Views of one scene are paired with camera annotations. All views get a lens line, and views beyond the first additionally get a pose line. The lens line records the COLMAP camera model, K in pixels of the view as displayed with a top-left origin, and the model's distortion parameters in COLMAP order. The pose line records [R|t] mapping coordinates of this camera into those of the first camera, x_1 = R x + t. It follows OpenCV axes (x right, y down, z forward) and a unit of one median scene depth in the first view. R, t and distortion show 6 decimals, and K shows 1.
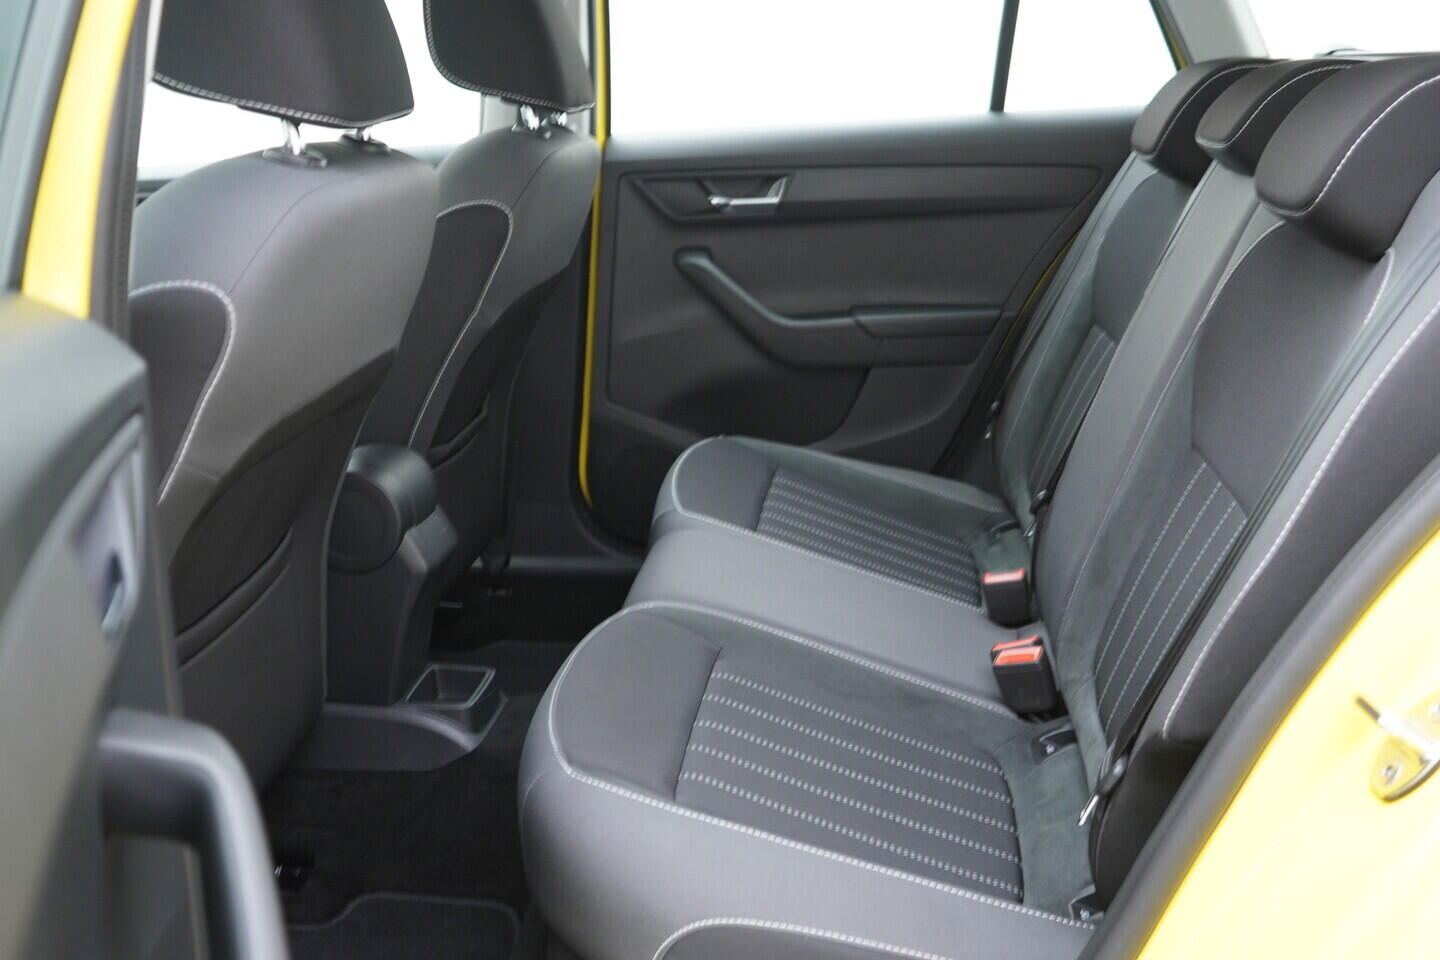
lens RADIAL K [[1487.9, 0, 720.0], [0, 1487.9, 480.0], [0, 0, 1]] dist [-0.002569, 0.032357]
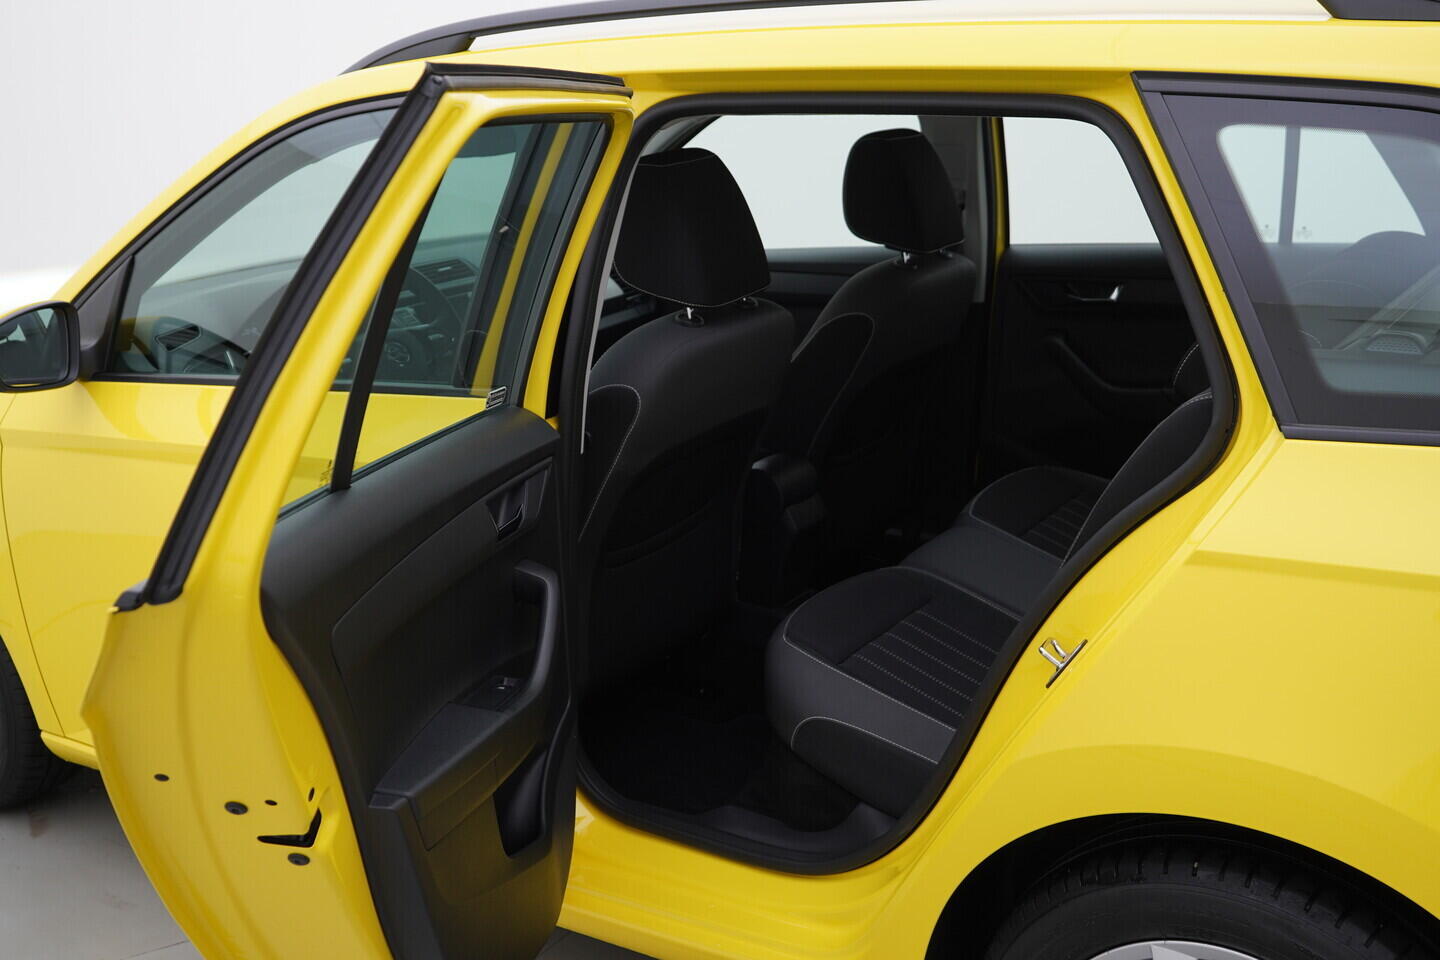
lens RADIAL K [[1487.9, 0, 720.0], [0, 1487.9, 480.0], [0, 0, 1]] dist [-0.002569, 0.032357]
pose [[0.890421, 0.109382, -0.441799, 0.467504], [-0.099214, 0.993996, 0.046136, -0.066653], [0.444193, 0.002752, 0.895927, -0.559476]]
